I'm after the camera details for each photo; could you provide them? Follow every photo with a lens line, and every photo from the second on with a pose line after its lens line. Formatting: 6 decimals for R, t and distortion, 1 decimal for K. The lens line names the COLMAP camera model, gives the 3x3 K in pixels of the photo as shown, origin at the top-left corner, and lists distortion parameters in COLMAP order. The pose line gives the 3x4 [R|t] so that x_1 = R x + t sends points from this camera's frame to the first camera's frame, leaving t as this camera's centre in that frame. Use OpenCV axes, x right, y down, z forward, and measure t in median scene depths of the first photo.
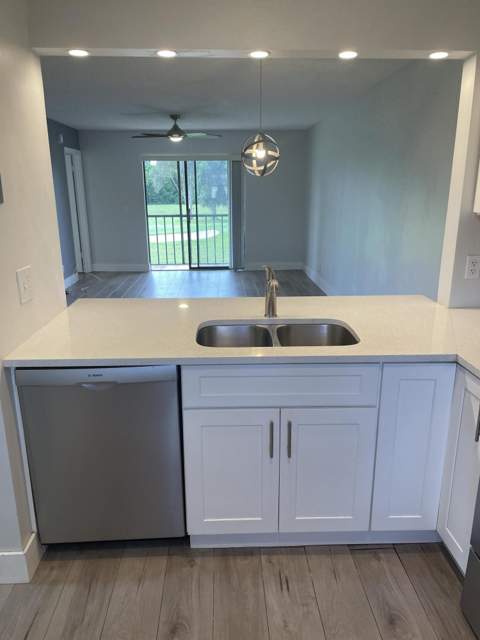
lens RADIAL K [[482.3, 0, 241.8], [0, 482.3, 322.7], [0, 0, 1]] dist [0.065613, -0.081394]
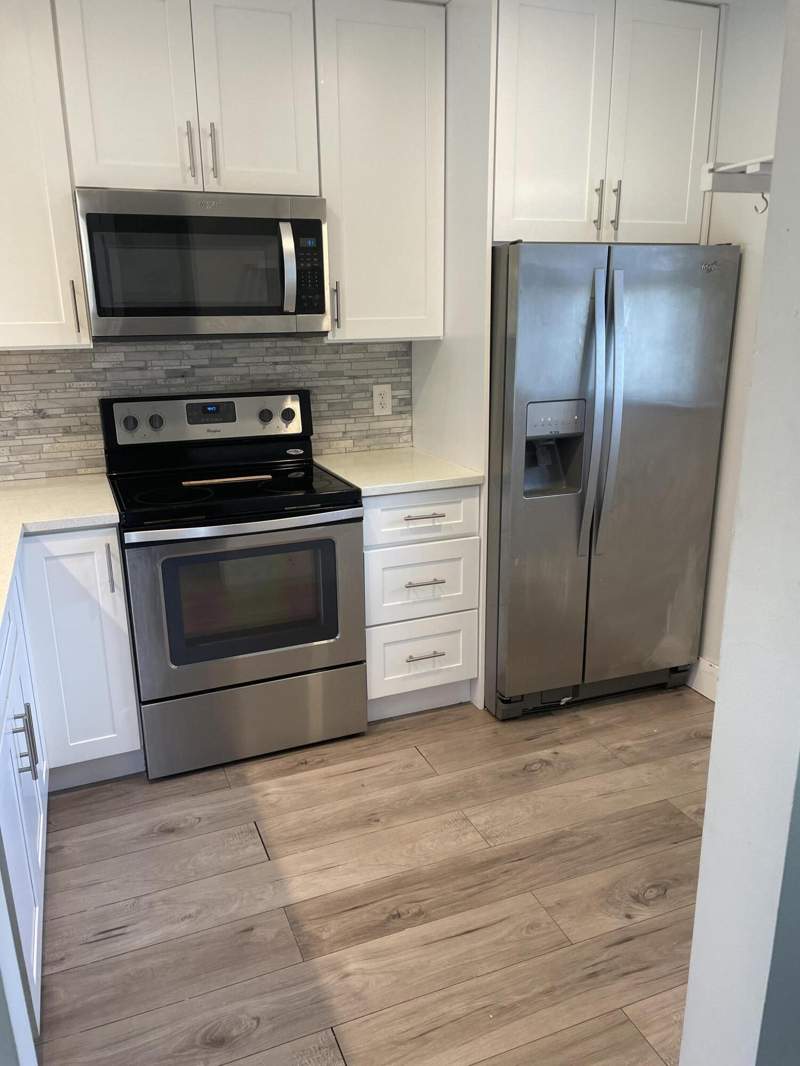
lens RADIAL K [[803.3, 0, 401.3], [0, 803.3, 534.3], [0, 0, 1]] dist [0.065613, -0.081394]
pose [[-0.339516, -0.250607, 0.906601, -0.802337], [0.270207, 0.897240, 0.349210, -0.176941], [-0.900953, 0.363532, -0.236911, 0.677484]]
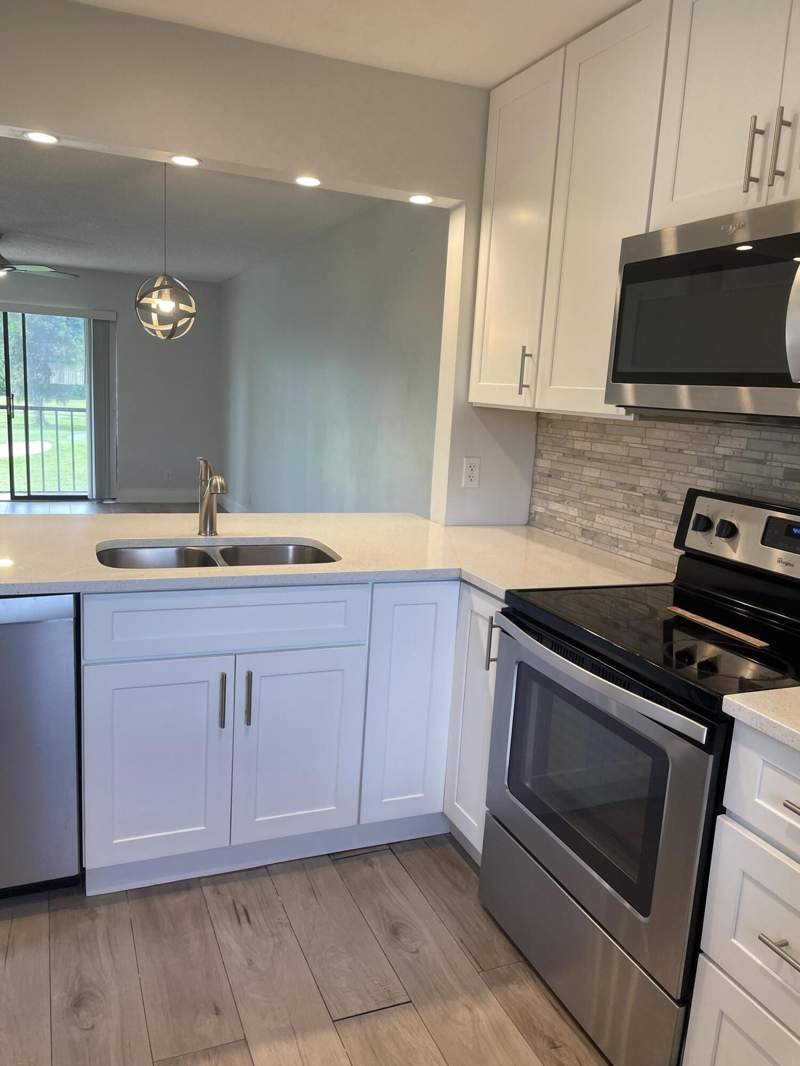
lens RADIAL K [[803.3, 0, 400.1], [0, 803.3, 534.1], [0, 0, 1]] dist [0.065613, -0.081394]
pose [[0.935359, -0.004798, 0.353666, -0.098711], [0.034968, 0.996264, -0.078967, 0.096240], [-0.351966, 0.086230, 0.932033, -0.166246]]
